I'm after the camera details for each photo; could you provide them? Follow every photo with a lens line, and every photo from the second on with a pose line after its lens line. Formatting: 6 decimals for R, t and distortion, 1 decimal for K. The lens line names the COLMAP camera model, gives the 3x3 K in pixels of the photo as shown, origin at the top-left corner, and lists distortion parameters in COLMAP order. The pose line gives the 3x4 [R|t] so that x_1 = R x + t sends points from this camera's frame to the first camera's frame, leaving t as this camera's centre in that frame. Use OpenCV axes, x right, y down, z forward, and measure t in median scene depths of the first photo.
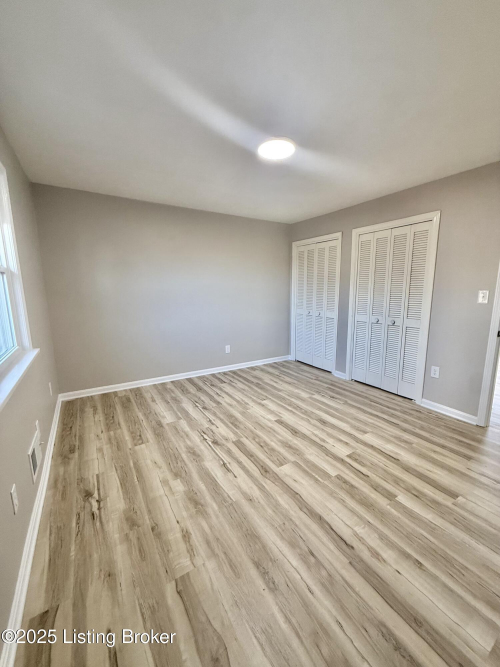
lens RADIAL K [[264.9, 0, 254.7], [0, 264.9, 317.0], [0, 0, 1]] dist [-0.001887, 0.000516]
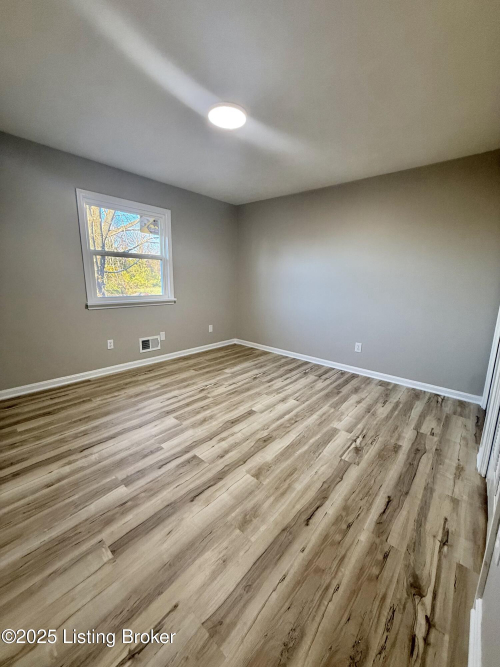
lens RADIAL K [[264.9, 0, 254.7], [0, 264.9, 327.3], [0, 0, 1]] dist [-0.001887, 0.000516]
pose [[0.297988, 0.184053, -0.936658, 0.899586], [-0.131821, 0.979769, 0.150587, -0.037290], [0.945424, 0.078598, 0.316222, 0.685875]]
